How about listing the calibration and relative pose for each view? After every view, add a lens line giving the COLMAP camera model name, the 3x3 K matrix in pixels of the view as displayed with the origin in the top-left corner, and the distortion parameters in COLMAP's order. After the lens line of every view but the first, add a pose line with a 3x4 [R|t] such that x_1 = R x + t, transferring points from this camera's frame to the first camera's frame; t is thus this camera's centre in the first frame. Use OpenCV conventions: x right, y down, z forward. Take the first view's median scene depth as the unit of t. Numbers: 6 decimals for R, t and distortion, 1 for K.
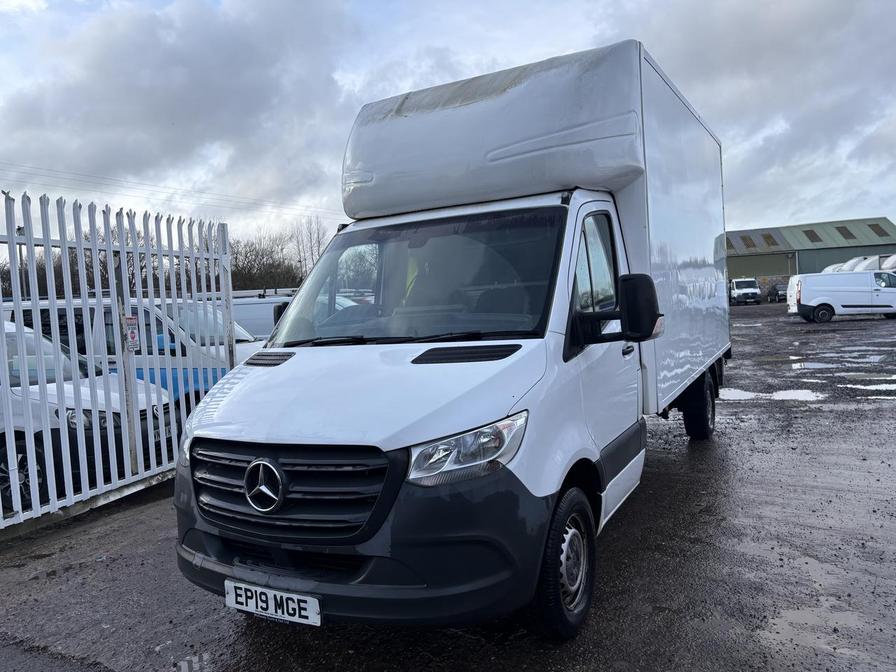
lens RADIAL K [[665.4, 0, 444.8], [0, 665.4, 236.1], [0, 0, 1]] dist [0.038516, -0.041832]
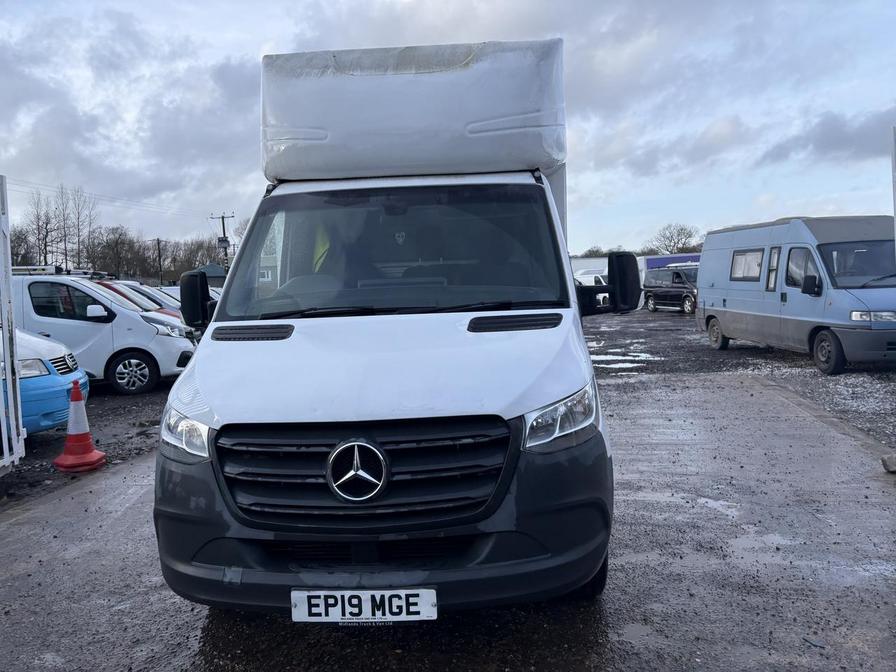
lens RADIAL K [[665.4, 0, 444.8], [0, 665.4, 236.1], [0, 0, 1]] dist [0.038516, -0.041832]
pose [[0.896895, 0.060169, 0.438132, -0.566857], [-0.061749, 0.998035, -0.010655, 0.076677], [-0.437912, -0.017498, 0.898848, 0.190460]]
